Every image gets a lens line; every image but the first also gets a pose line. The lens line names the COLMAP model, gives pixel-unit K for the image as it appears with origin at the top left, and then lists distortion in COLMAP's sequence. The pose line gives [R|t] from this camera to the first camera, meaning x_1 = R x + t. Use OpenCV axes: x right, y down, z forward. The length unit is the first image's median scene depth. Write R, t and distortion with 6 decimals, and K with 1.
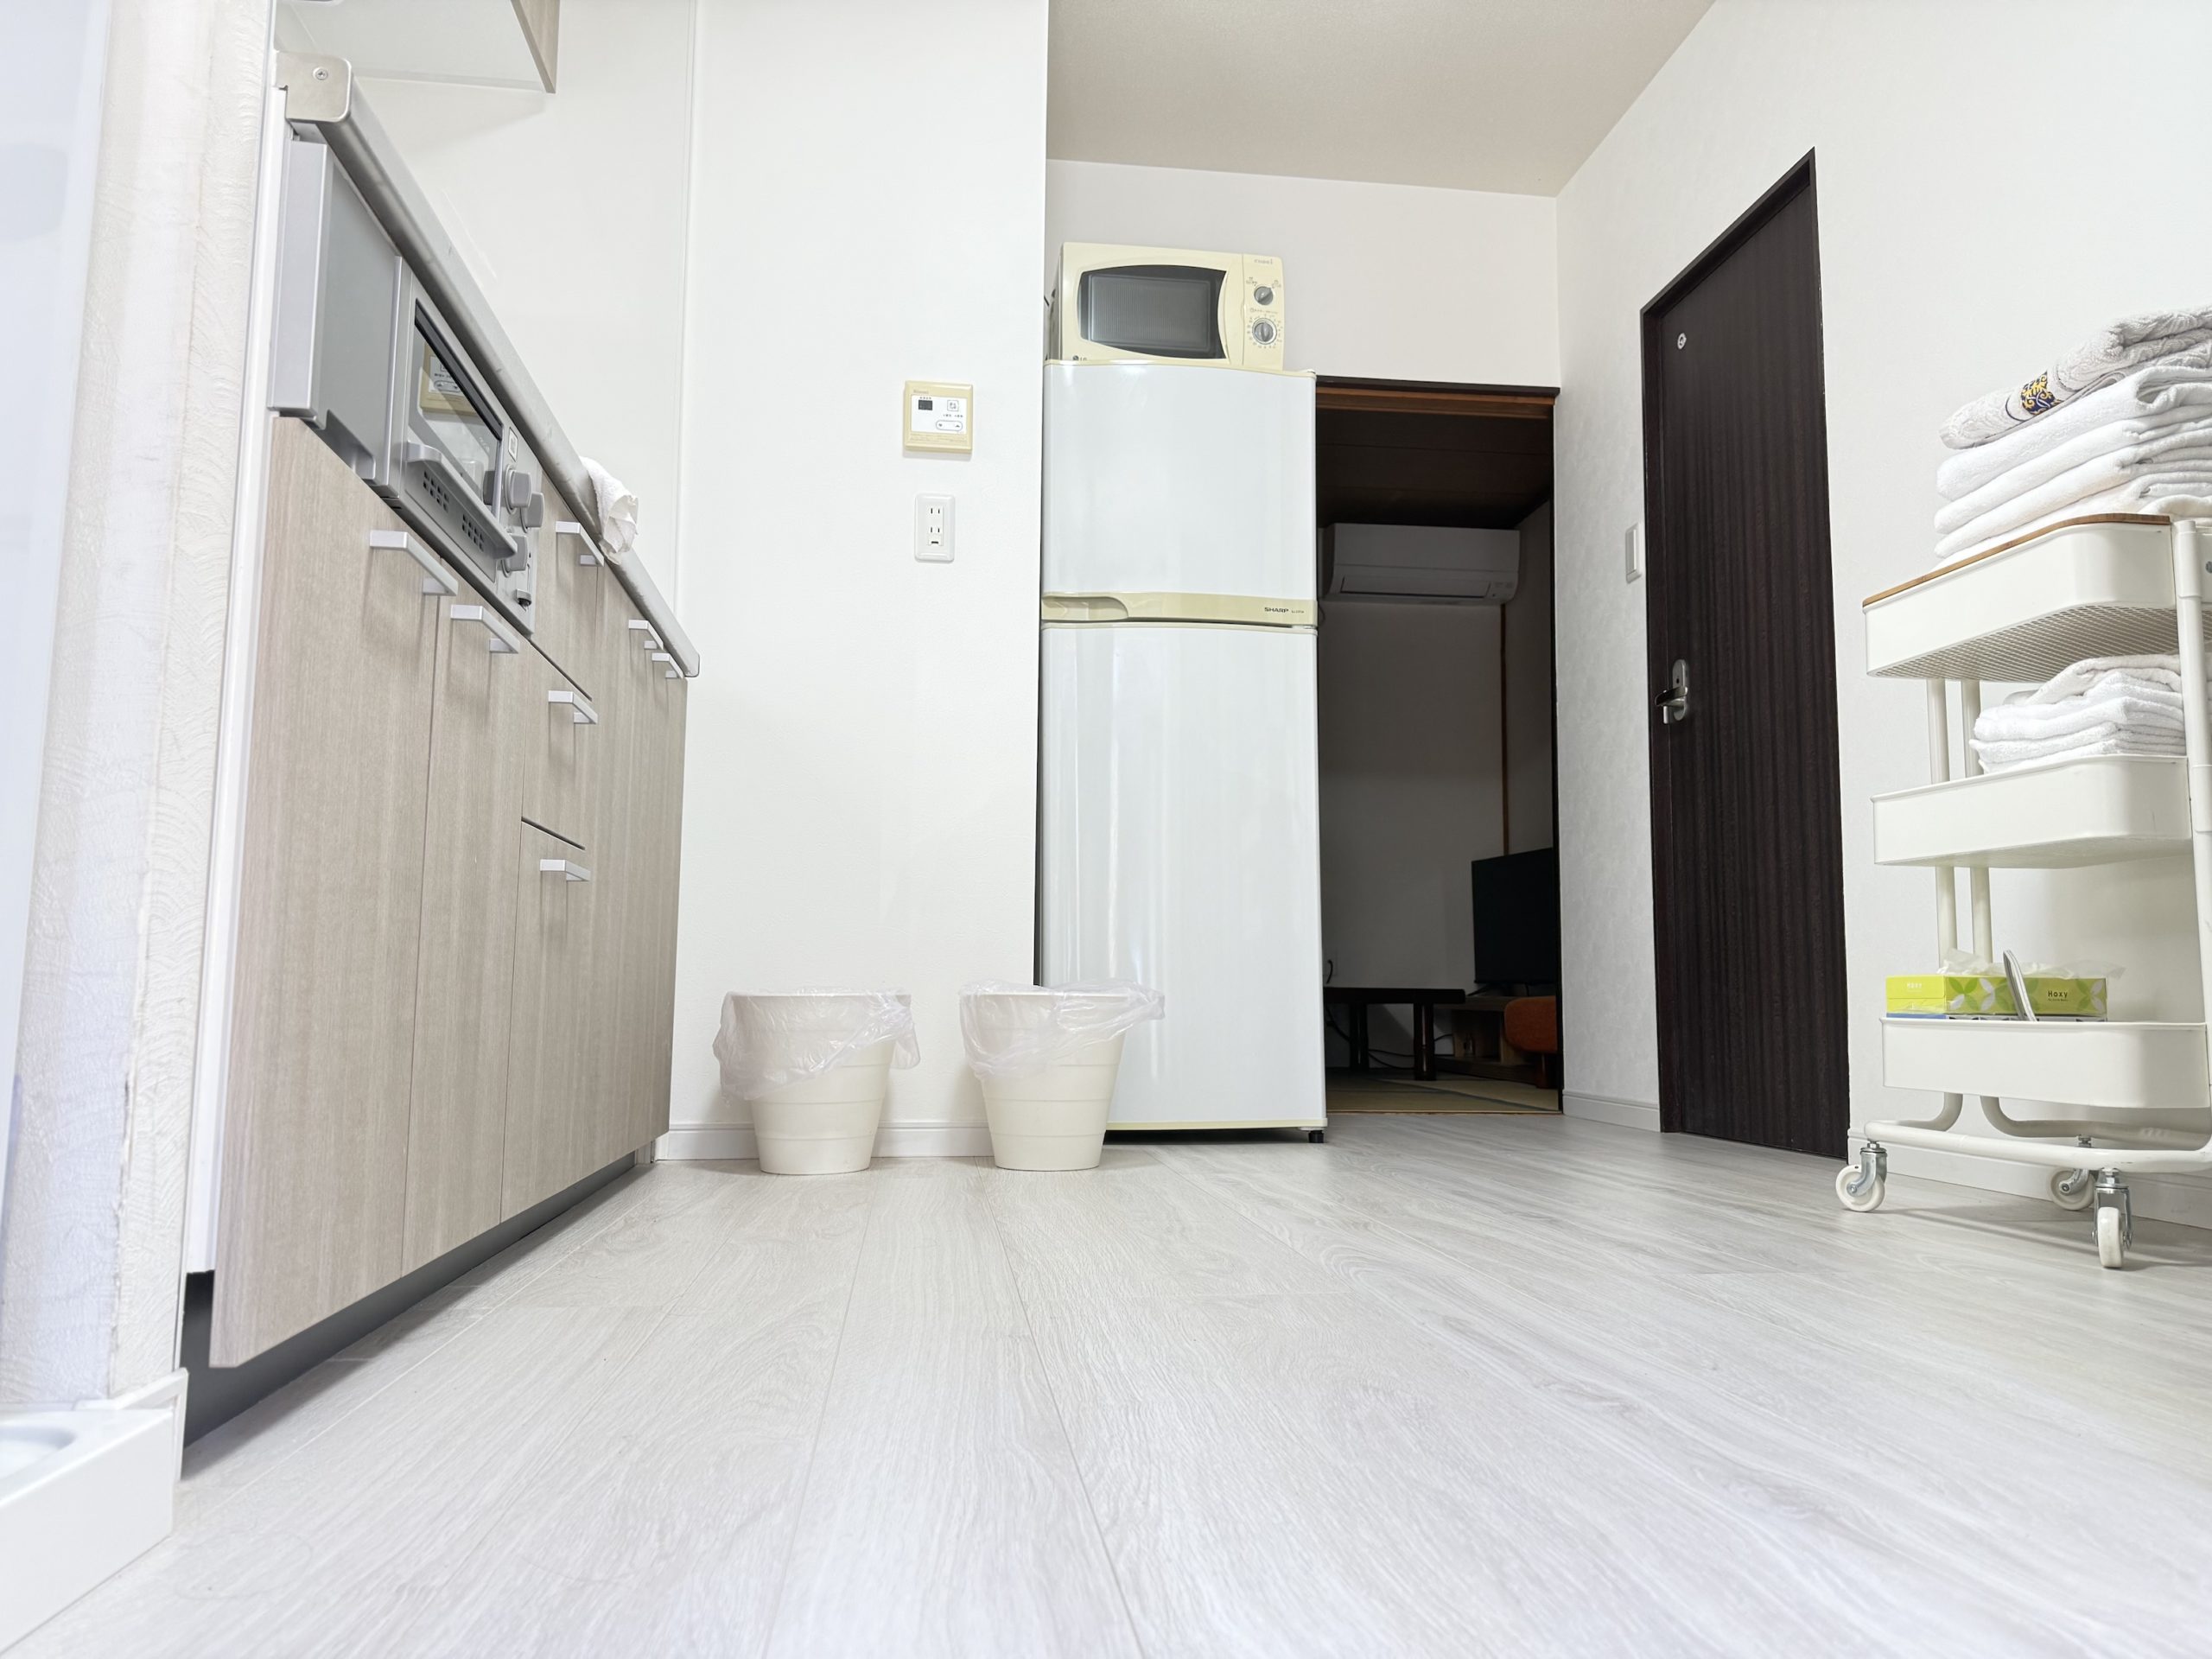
lens RADIAL K [[1603.7, 0, 1106.0], [0, 1603.7, 829.5], [0, 0, 1]] dist [0.002460, -0.008275]
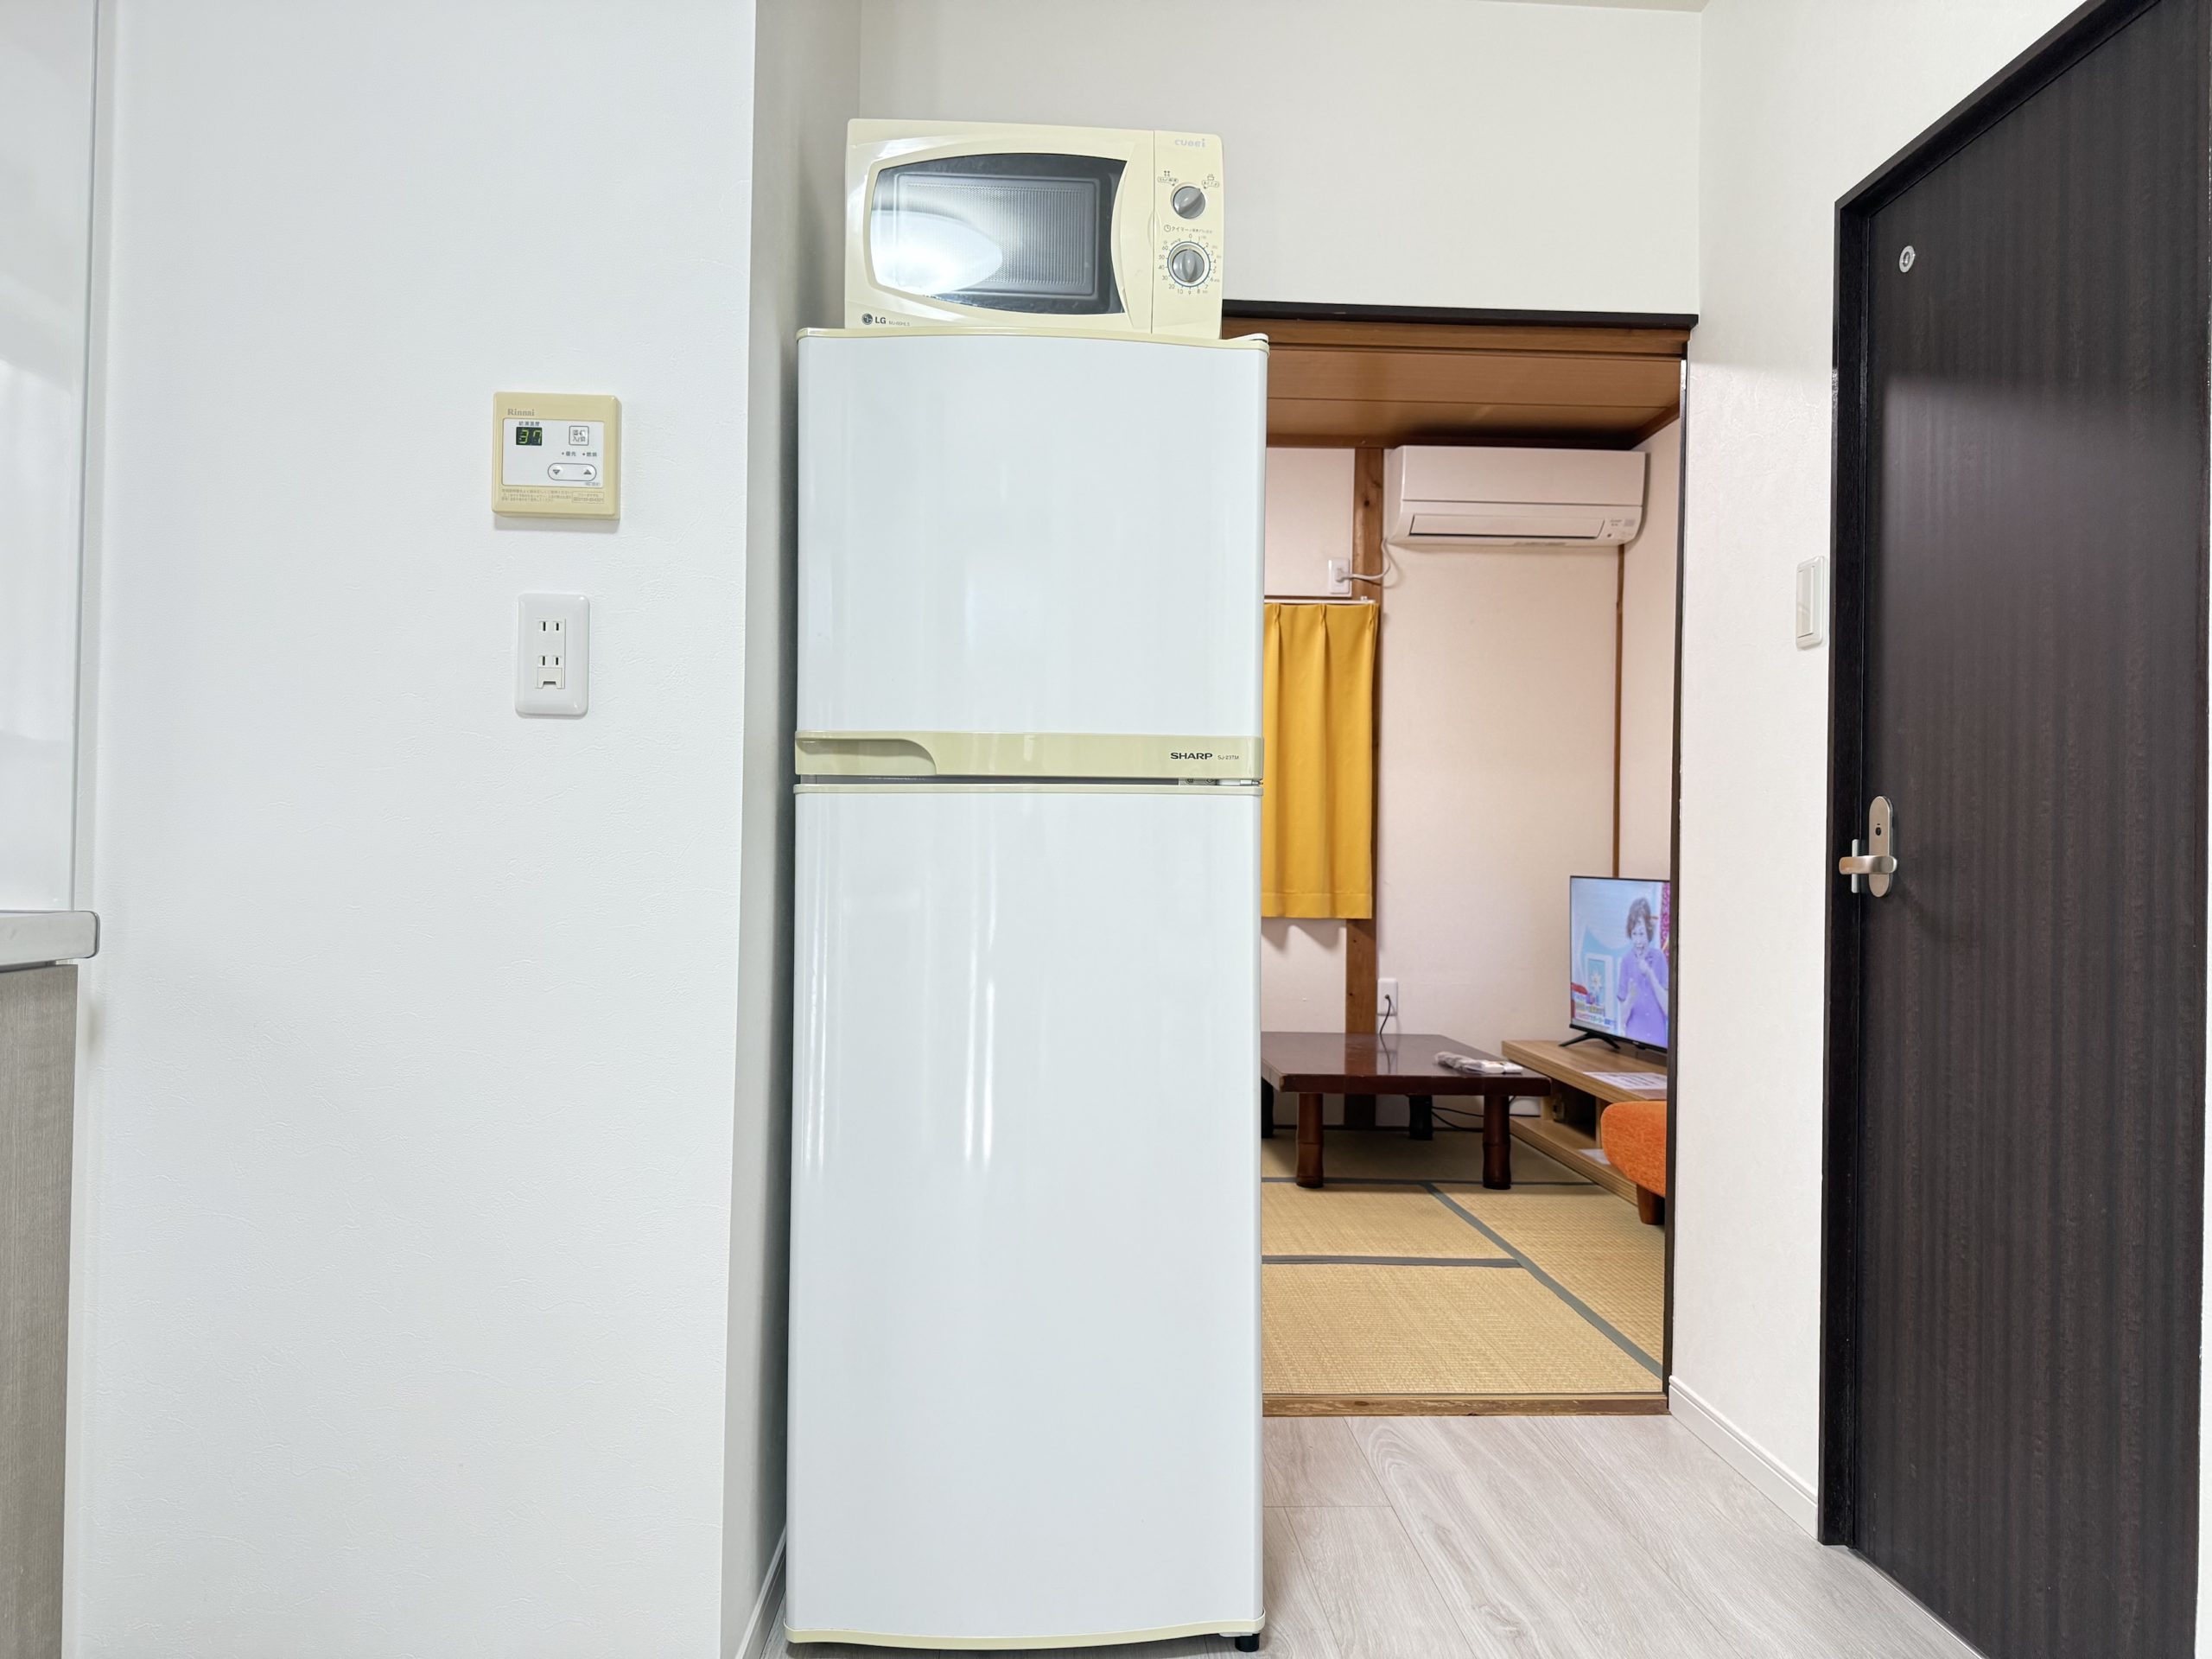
lens RADIAL K [[1603.7, 0, 1106.0], [0, 1603.7, 829.5], [0, 0, 1]] dist [0.002460, -0.008275]
pose [[0.997310, 0.007794, -0.072881, 0.120851], [-0.001307, 0.996063, 0.088639, -0.165350], [0.073285, -0.088305, 0.993394, 0.415839]]
